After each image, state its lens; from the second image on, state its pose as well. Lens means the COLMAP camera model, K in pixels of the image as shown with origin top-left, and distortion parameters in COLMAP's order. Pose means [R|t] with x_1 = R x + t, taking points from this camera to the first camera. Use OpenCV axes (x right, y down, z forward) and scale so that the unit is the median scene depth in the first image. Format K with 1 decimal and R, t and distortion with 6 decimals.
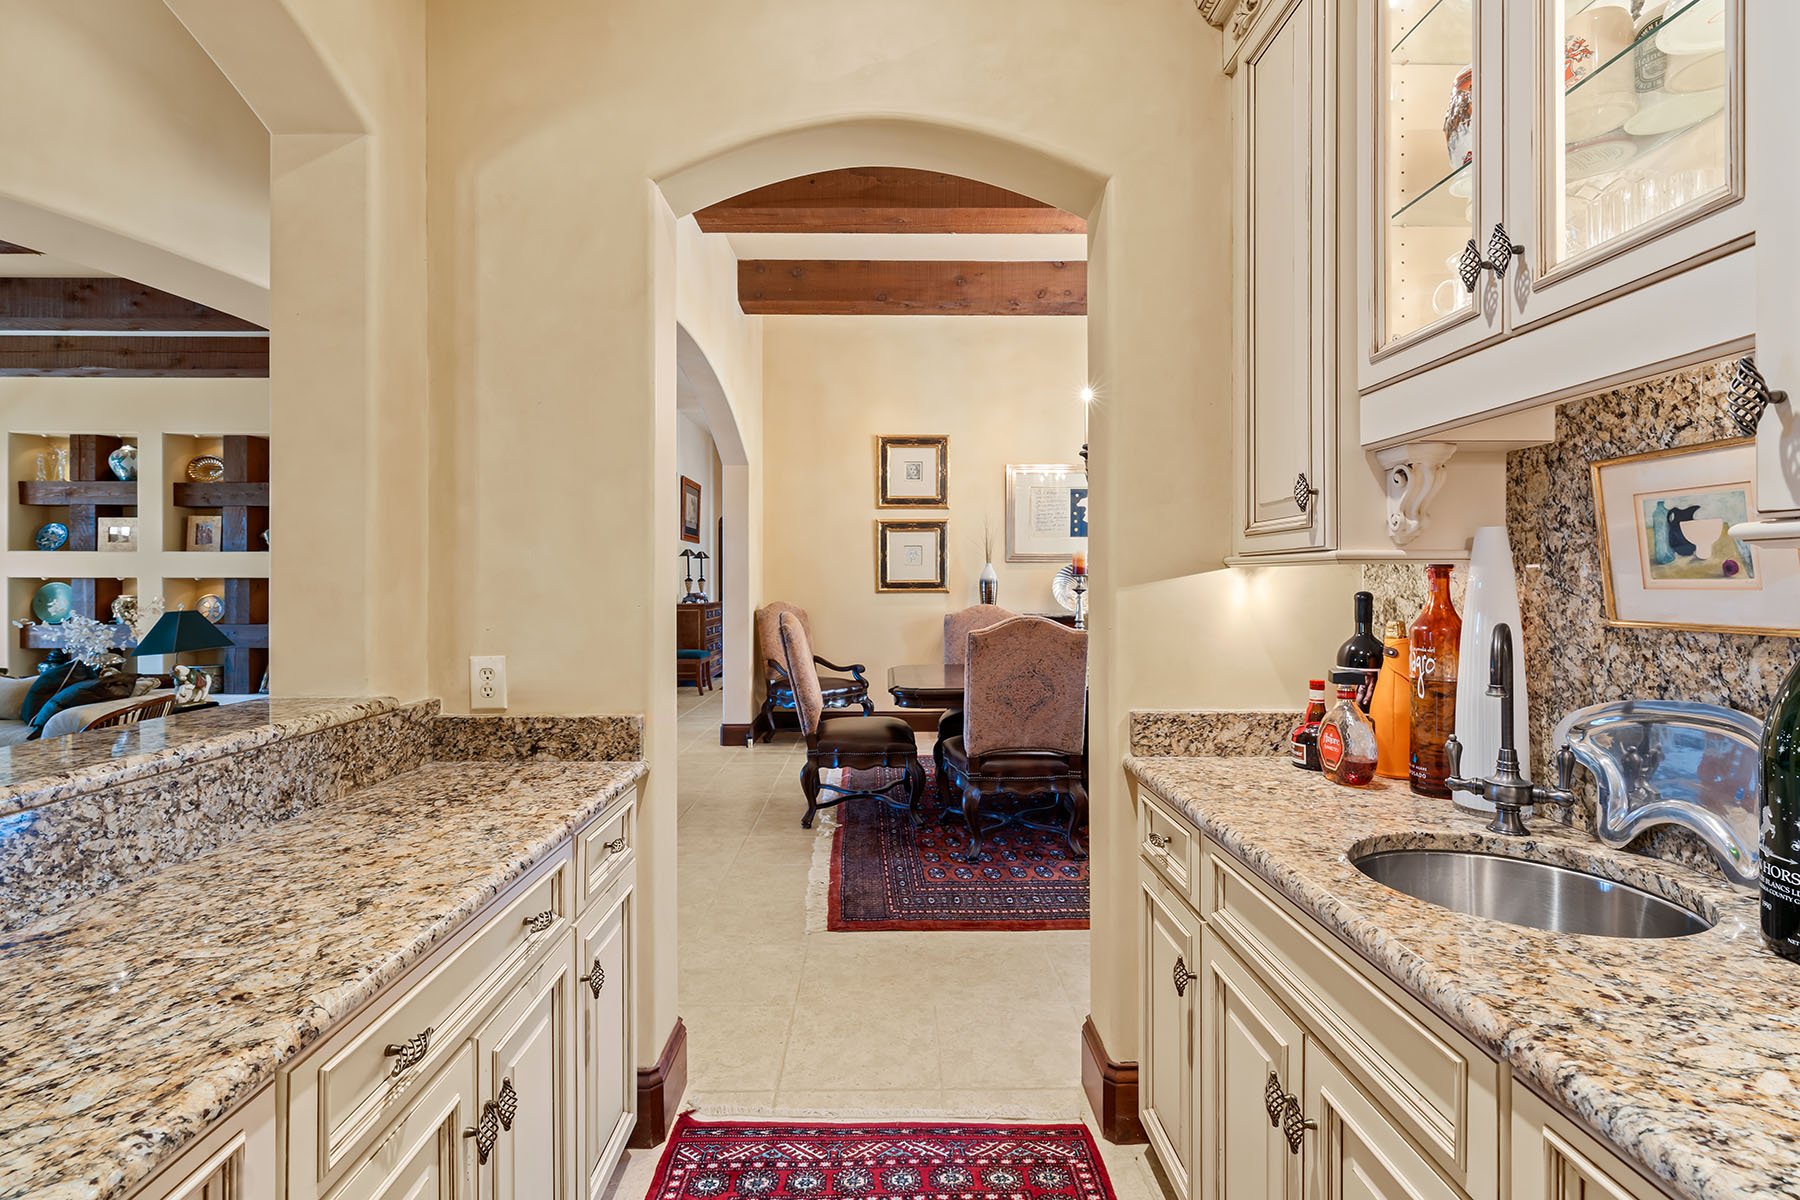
lens RADIAL K [[834.4, 0, 901.3], [0, 834.4, 586.2], [0, 0, 1]] dist [0.001310, 0.000461]
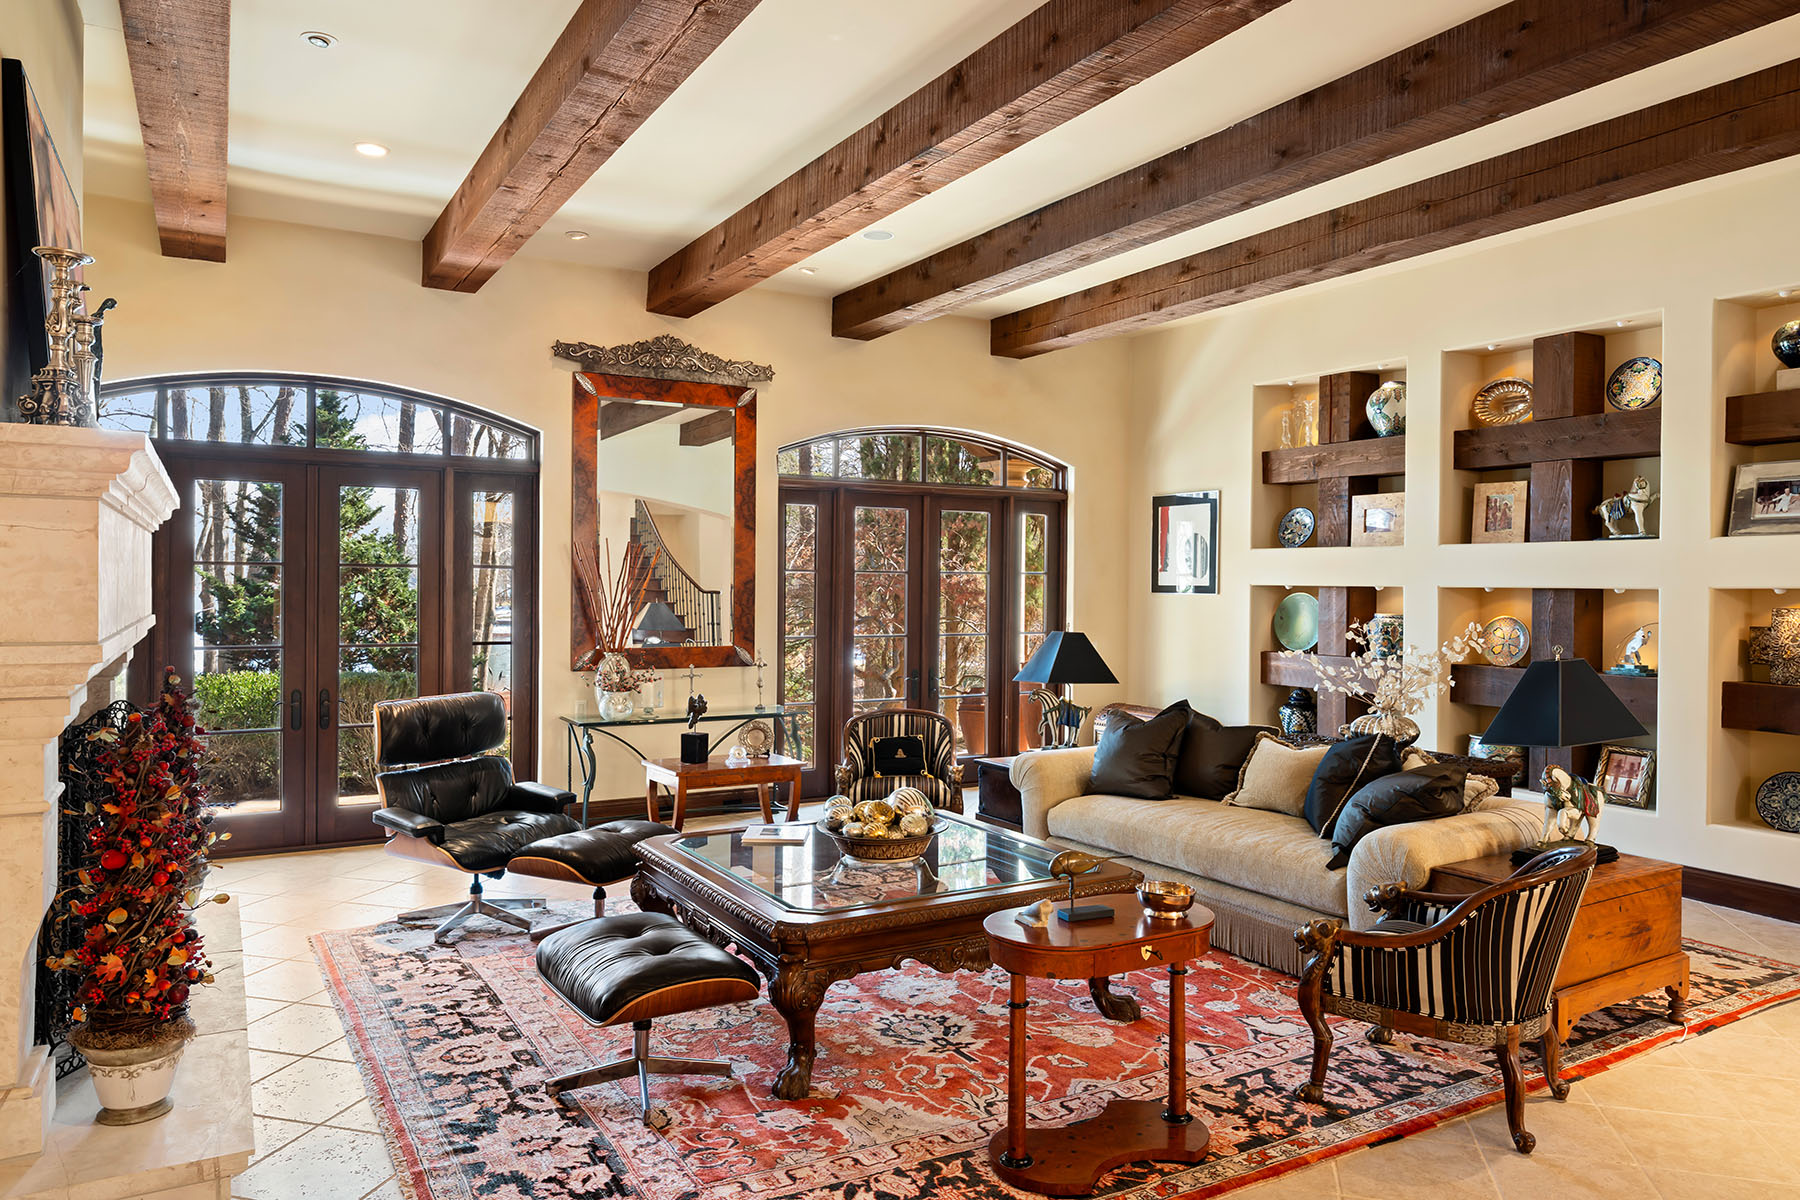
lens RADIAL K [[1197.4, 0, 897.7], [0, 1197.4, 588.2], [0, 0, 1]] dist [-0.000141, -0.000604]
pose [[0.496165, 0.007477, -0.868196, -0.312943], [-0.009587, 0.999949, 0.003133, -0.008161], [0.868175, 0.006769, 0.496212, 0.214472]]
